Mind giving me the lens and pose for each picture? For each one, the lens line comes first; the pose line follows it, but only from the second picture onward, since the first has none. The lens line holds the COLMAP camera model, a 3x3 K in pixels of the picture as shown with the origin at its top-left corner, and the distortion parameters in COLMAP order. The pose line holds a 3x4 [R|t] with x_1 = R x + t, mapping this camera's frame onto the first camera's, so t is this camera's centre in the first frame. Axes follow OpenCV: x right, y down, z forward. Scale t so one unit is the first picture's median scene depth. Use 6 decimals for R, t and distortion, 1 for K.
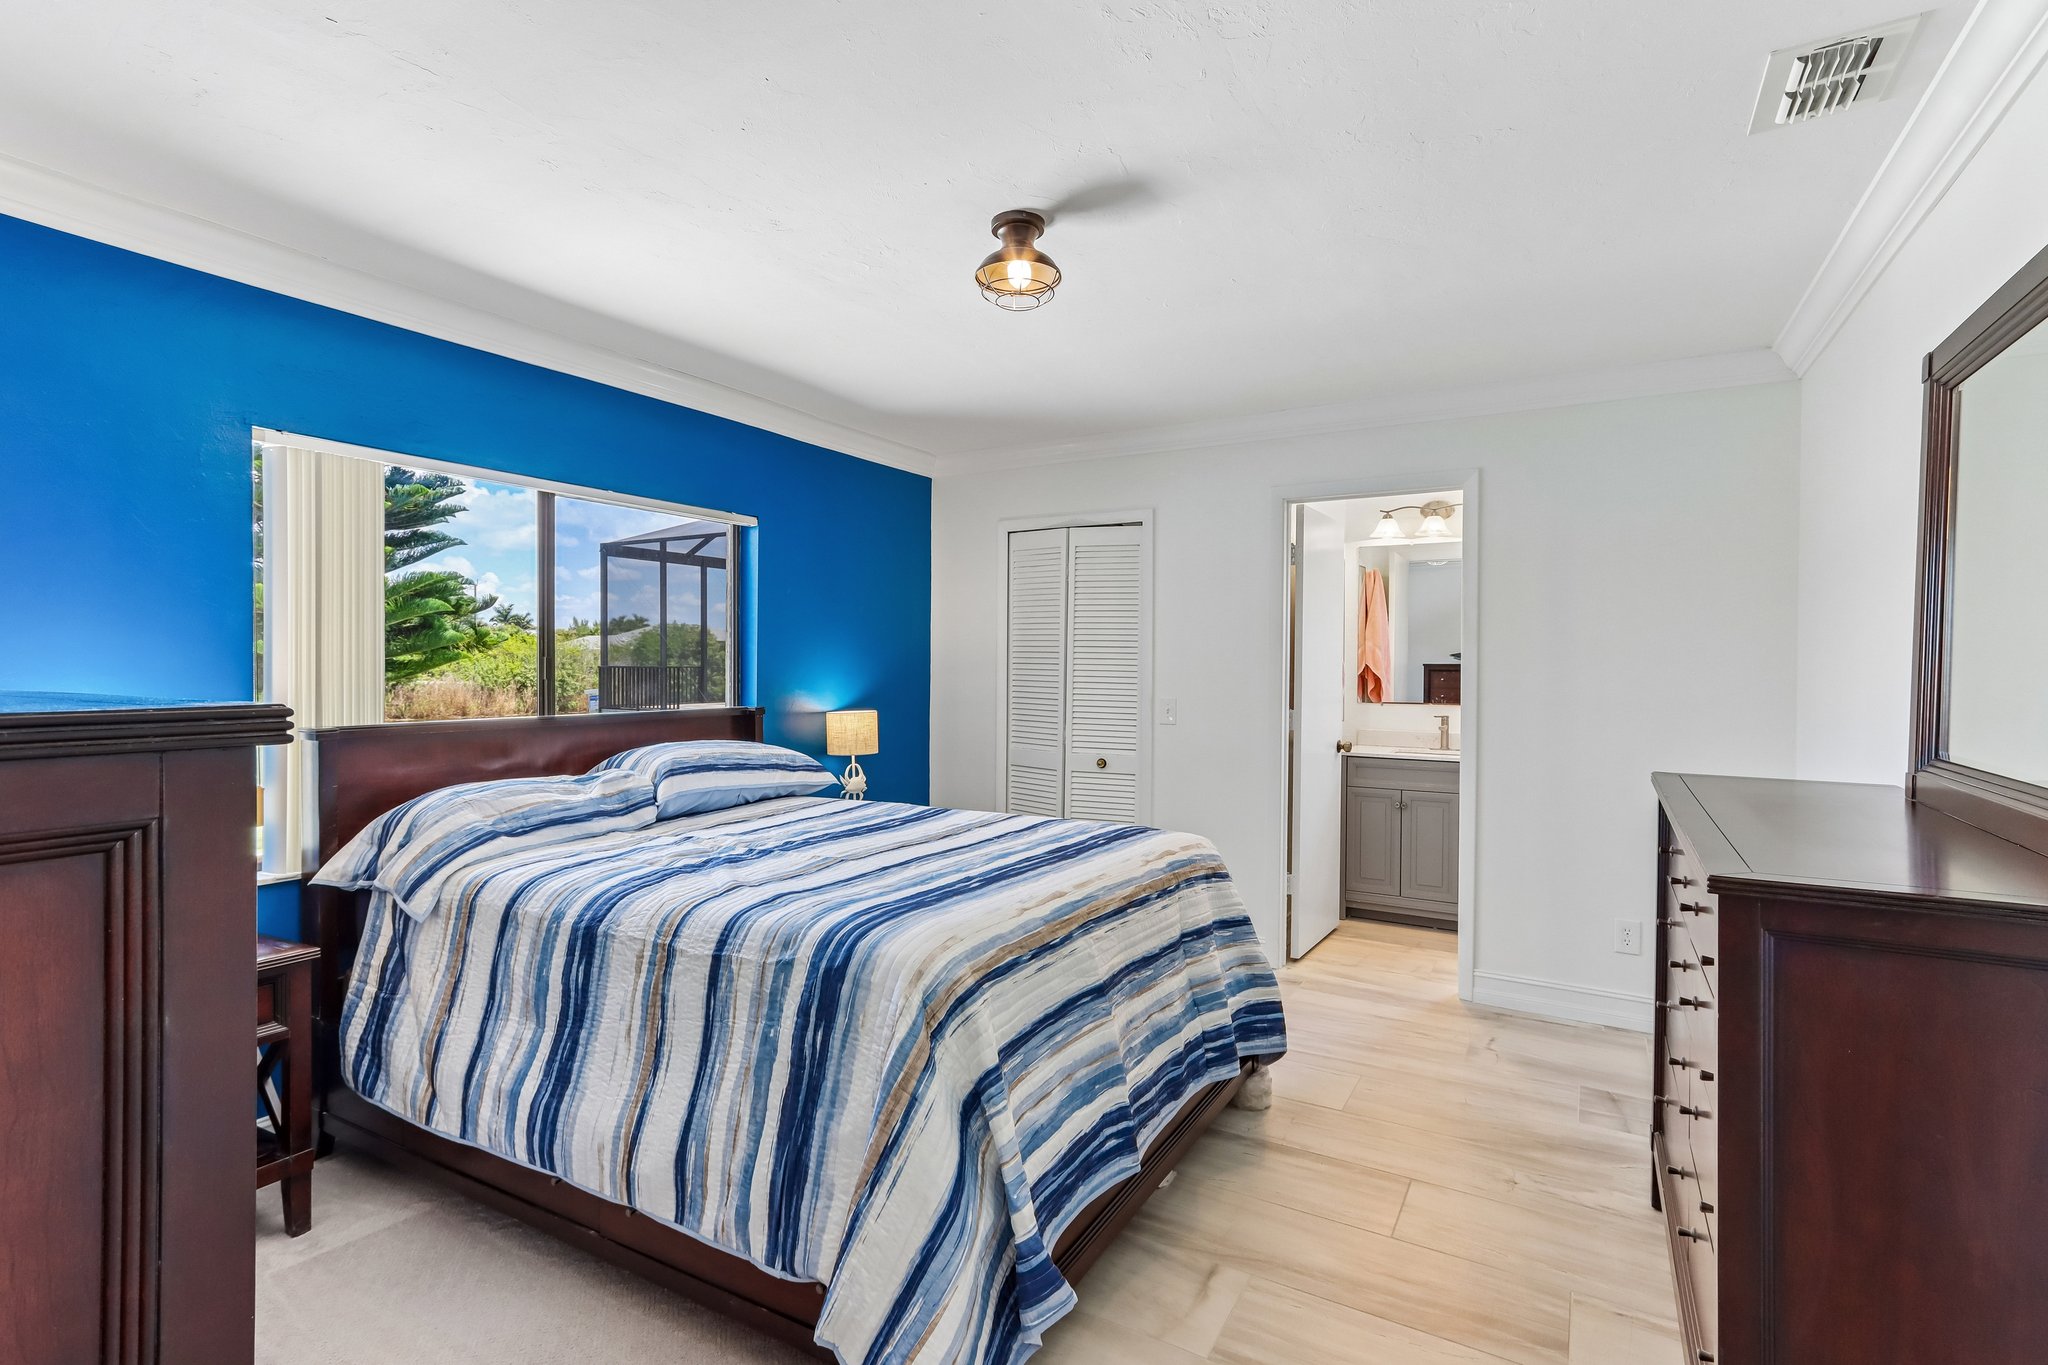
lens RADIAL K [[958.9, 0, 1010.4], [0, 958.9, 681.3], [0, 0, 1]] dist [0.006966, 0.003872]
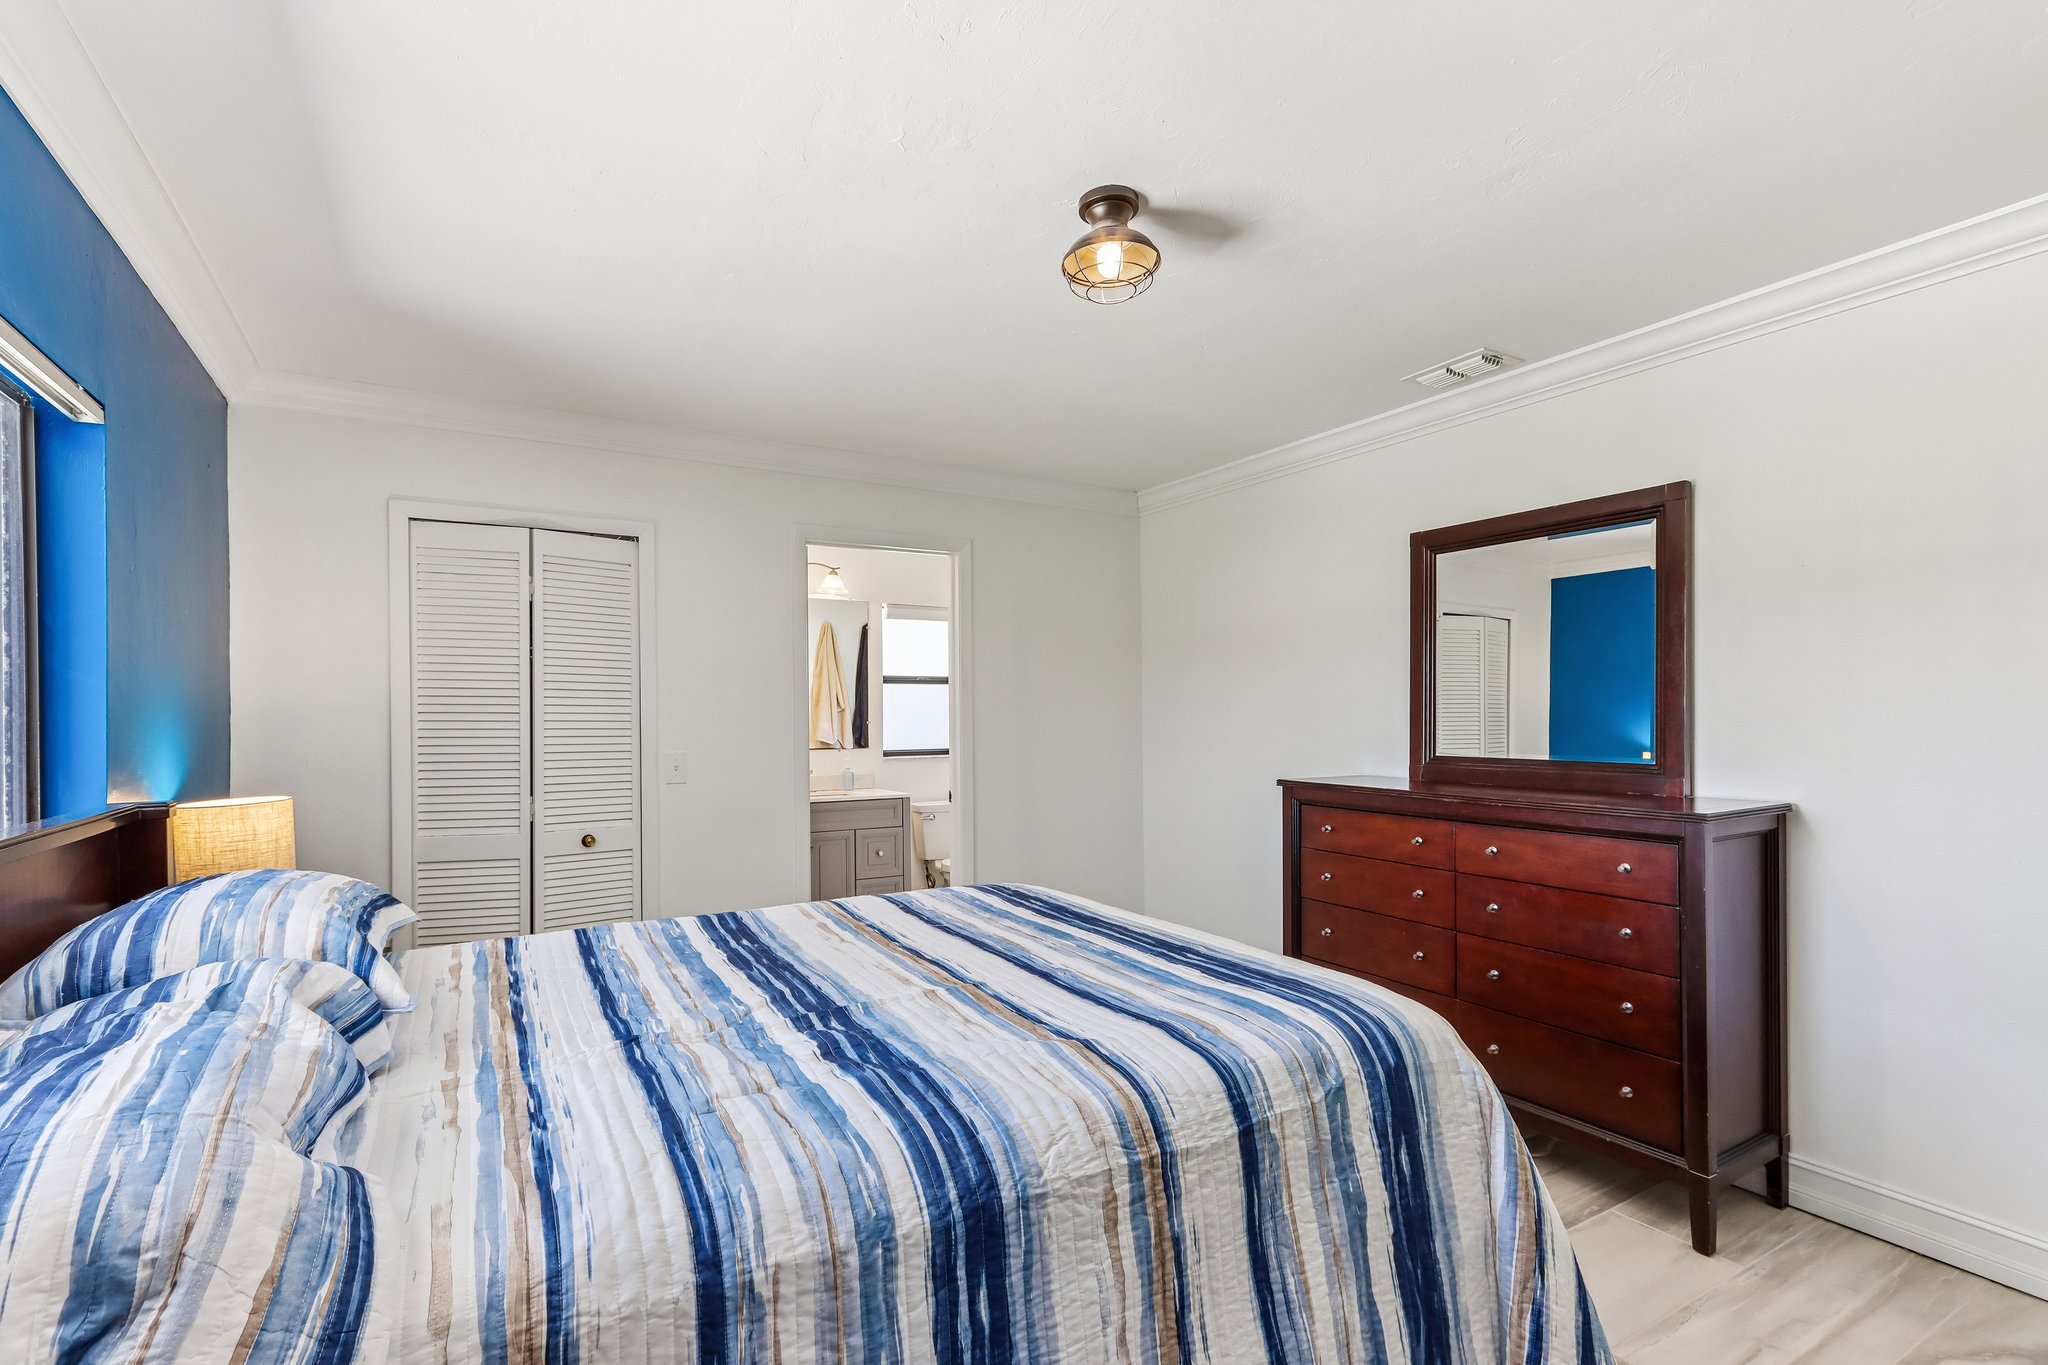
lens RADIAL K [[958.9, 0, 1022.1], [0, 958.9, 702.5], [0, 0, 1]] dist [0.006966, 0.003872]
pose [[0.482829, 0.001922, 0.875713, -0.683151], [0.023519, 0.999608, -0.015161, -0.007604], [-0.875399, 0.027917, 0.482594, 0.557164]]
